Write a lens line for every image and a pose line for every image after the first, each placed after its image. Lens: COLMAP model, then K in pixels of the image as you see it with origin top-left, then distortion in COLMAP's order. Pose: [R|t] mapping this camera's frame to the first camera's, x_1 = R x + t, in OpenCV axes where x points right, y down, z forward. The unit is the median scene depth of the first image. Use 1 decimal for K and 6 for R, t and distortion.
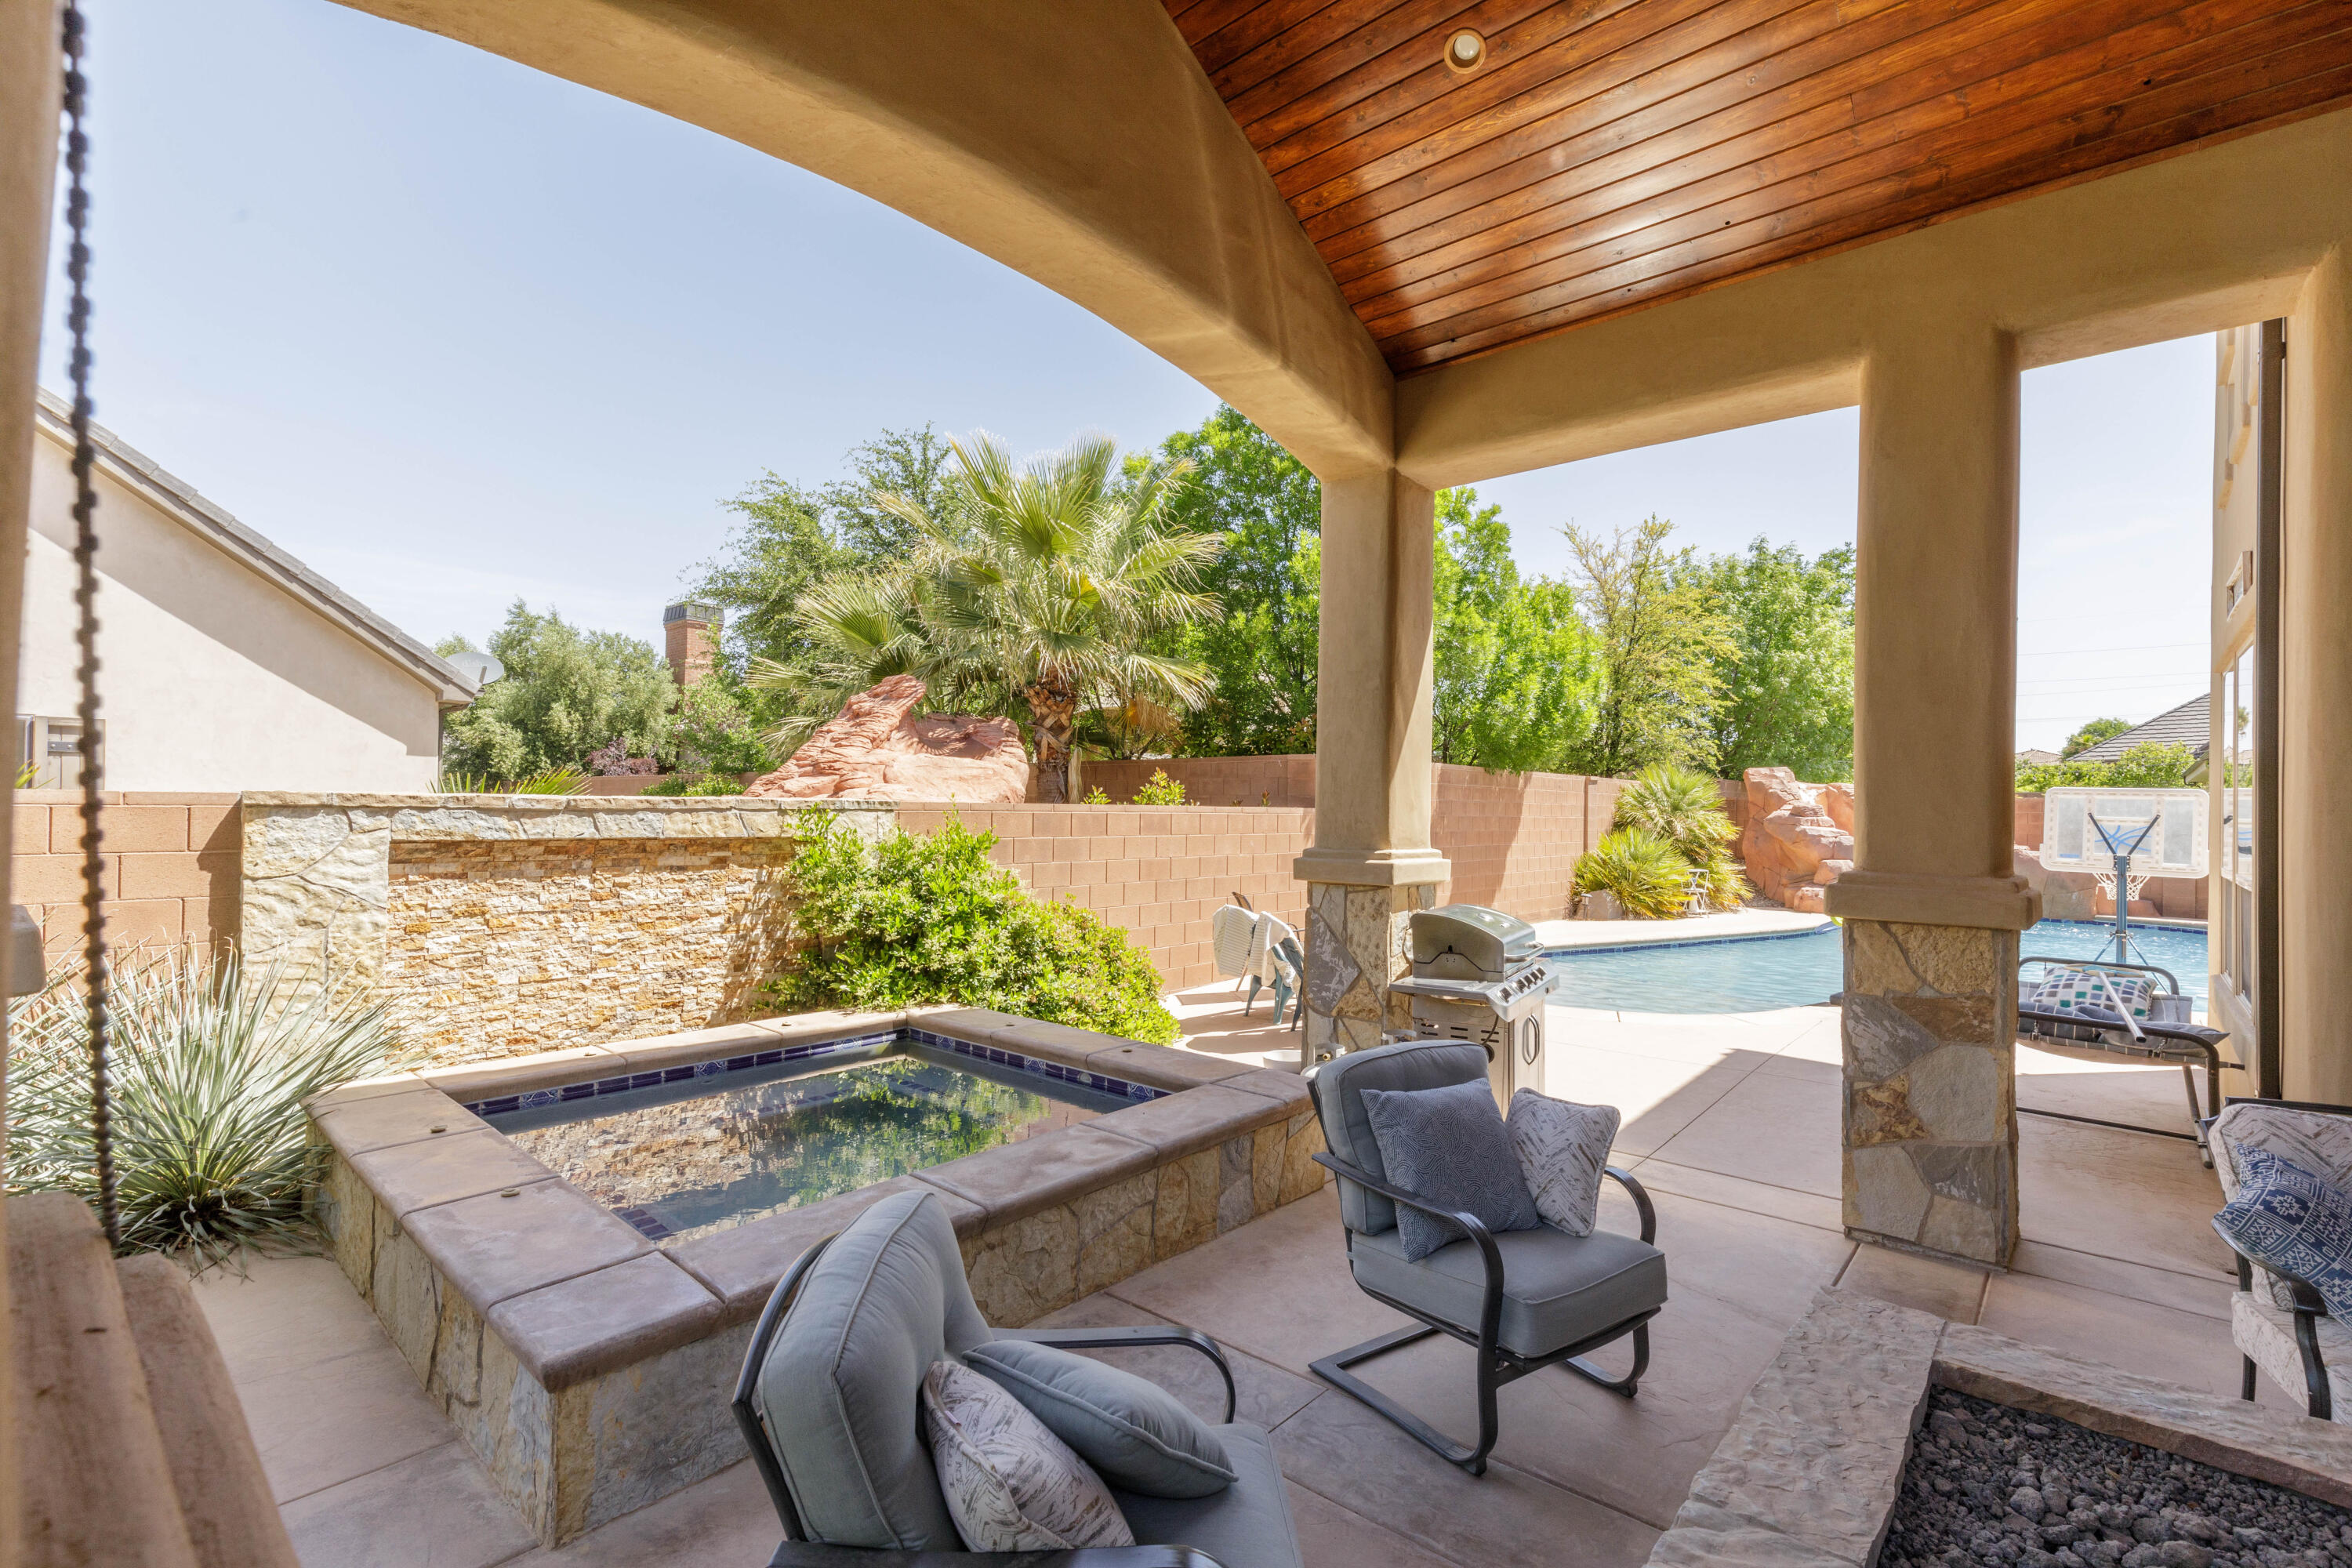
lens RADIAL K [[1062.6, 0, 1176.0], [0, 1062.6, 784.0], [0, 0, 1]] dist [0.019182, -0.007594]
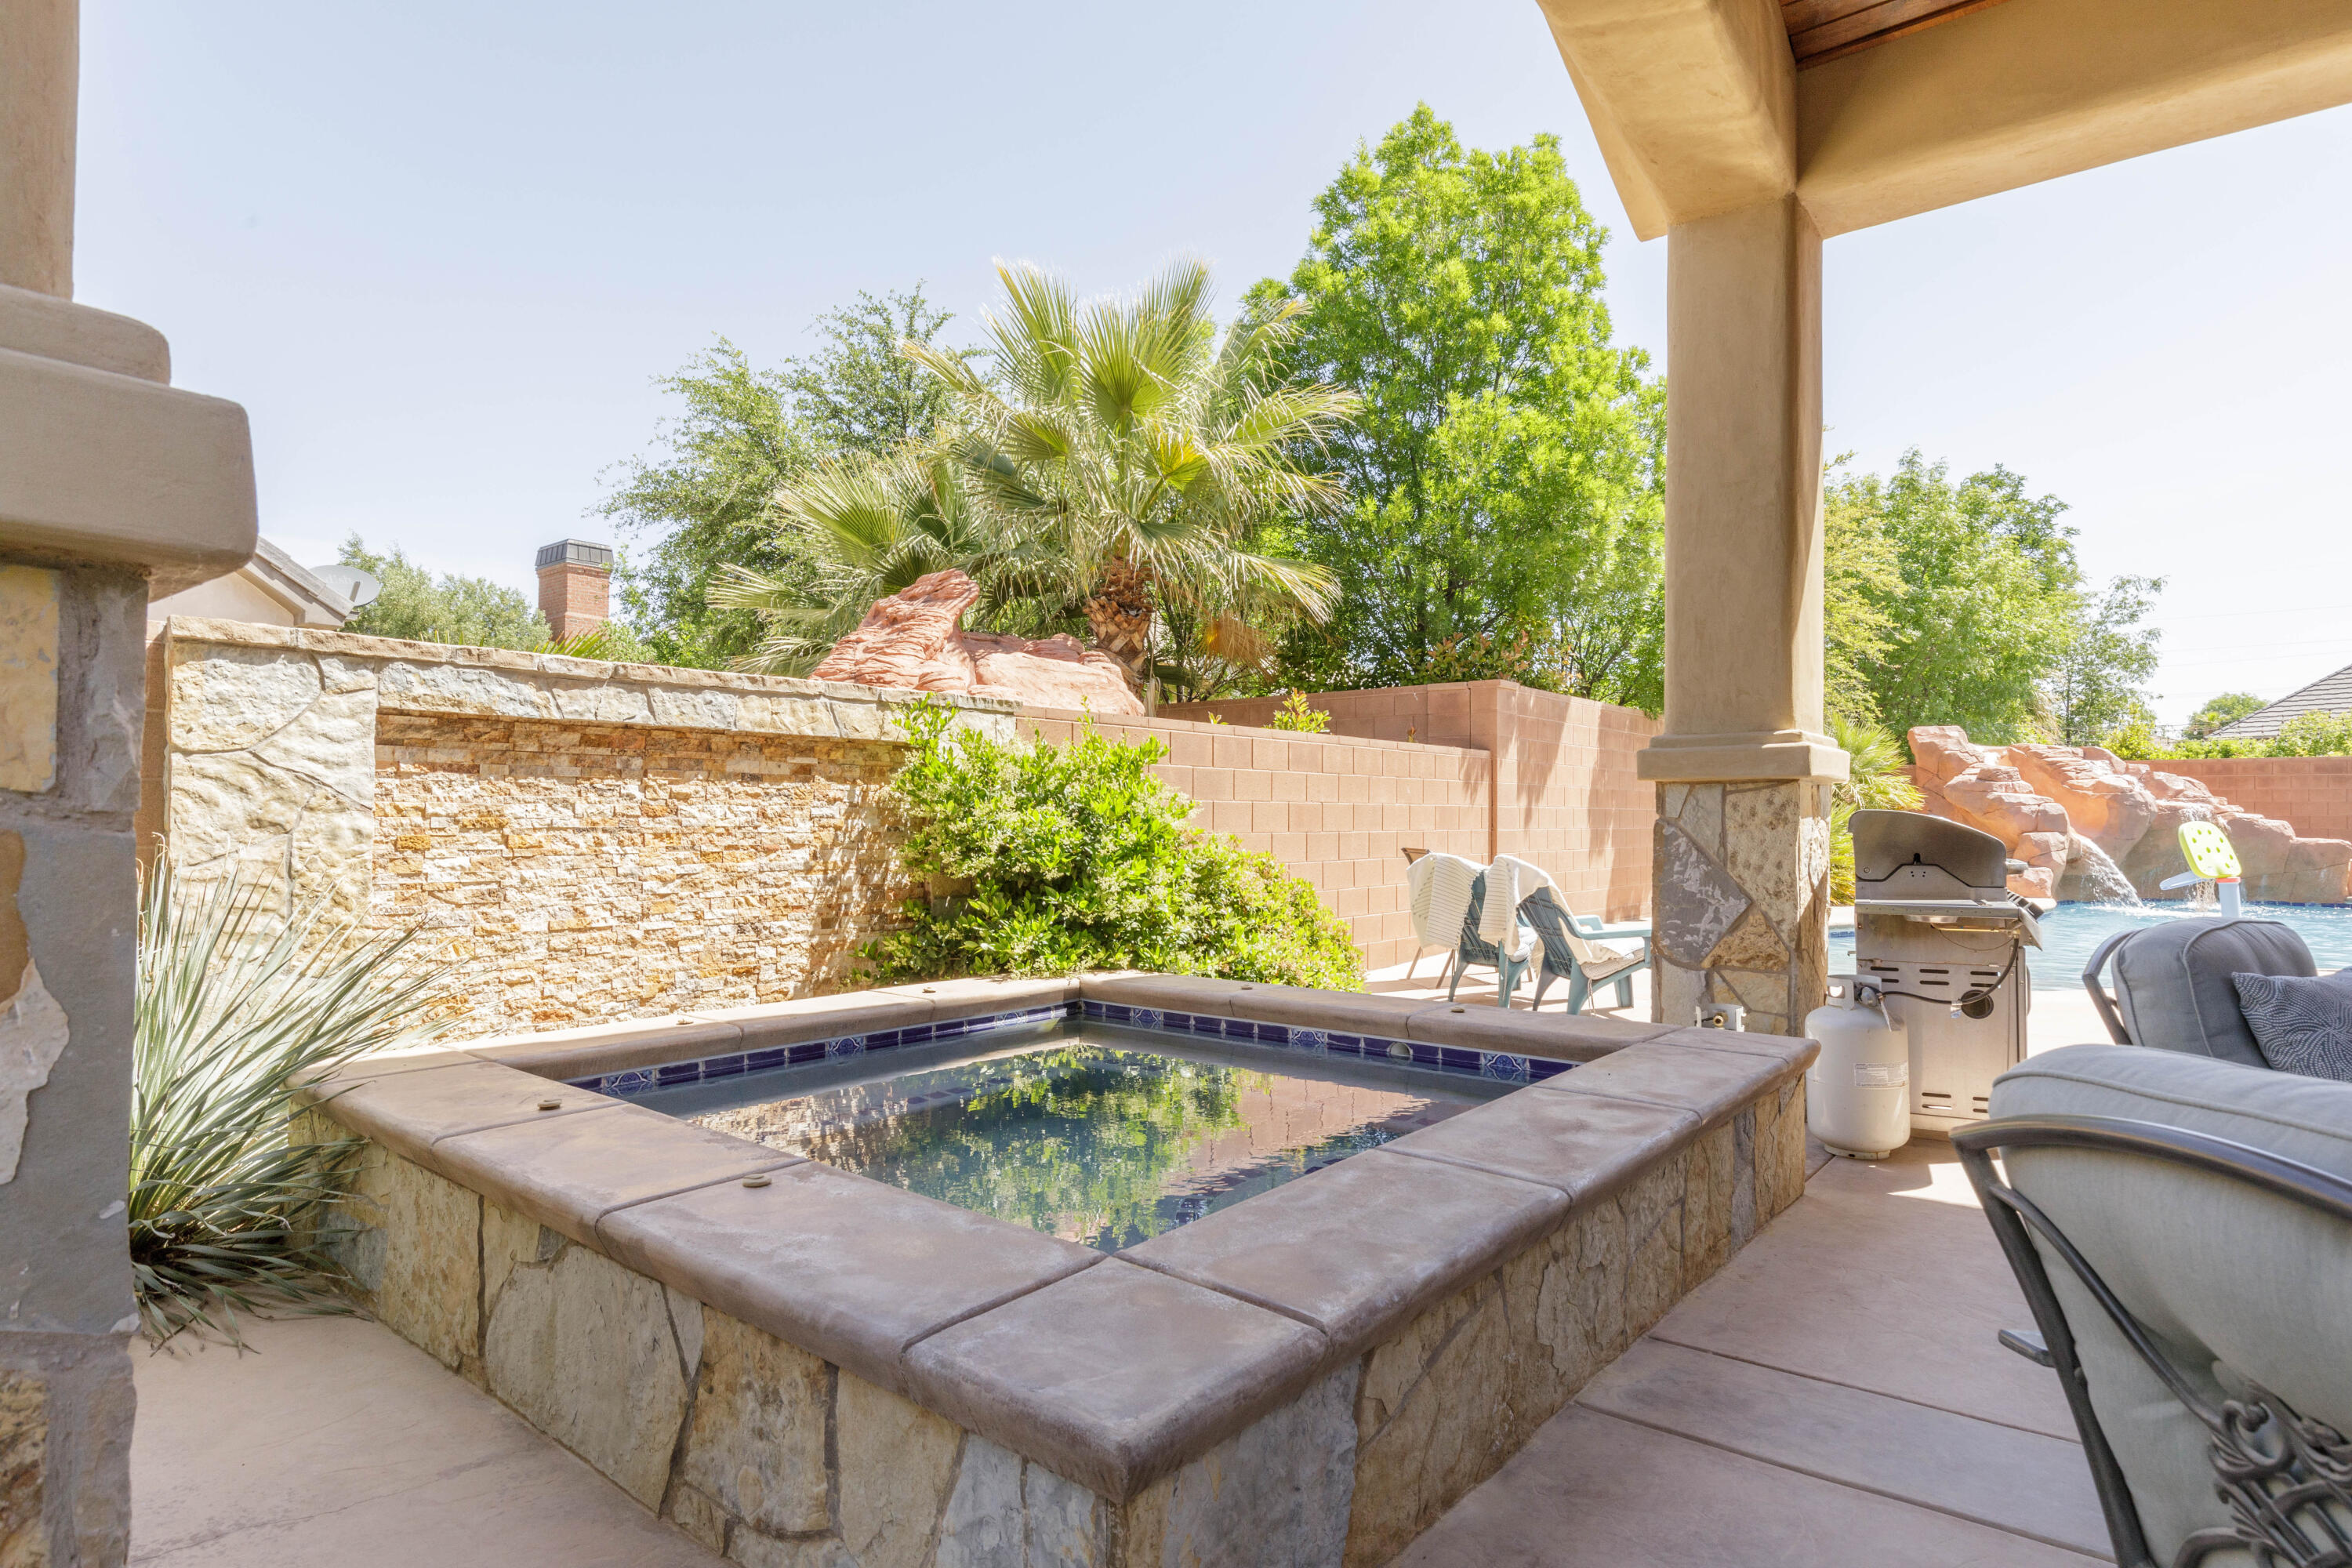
lens RADIAL K [[1272.5, 0, 1176.0], [0, 1272.5, 784.0], [0, 0, 1]] dist [0.009196, -0.001512]
pose [[0.999122, -0.007833, 0.041162, -0.226818], [0.007975, 0.999963, -0.003286, 0.090231], [-0.041135, 0.003611, 0.999147, 0.154871]]
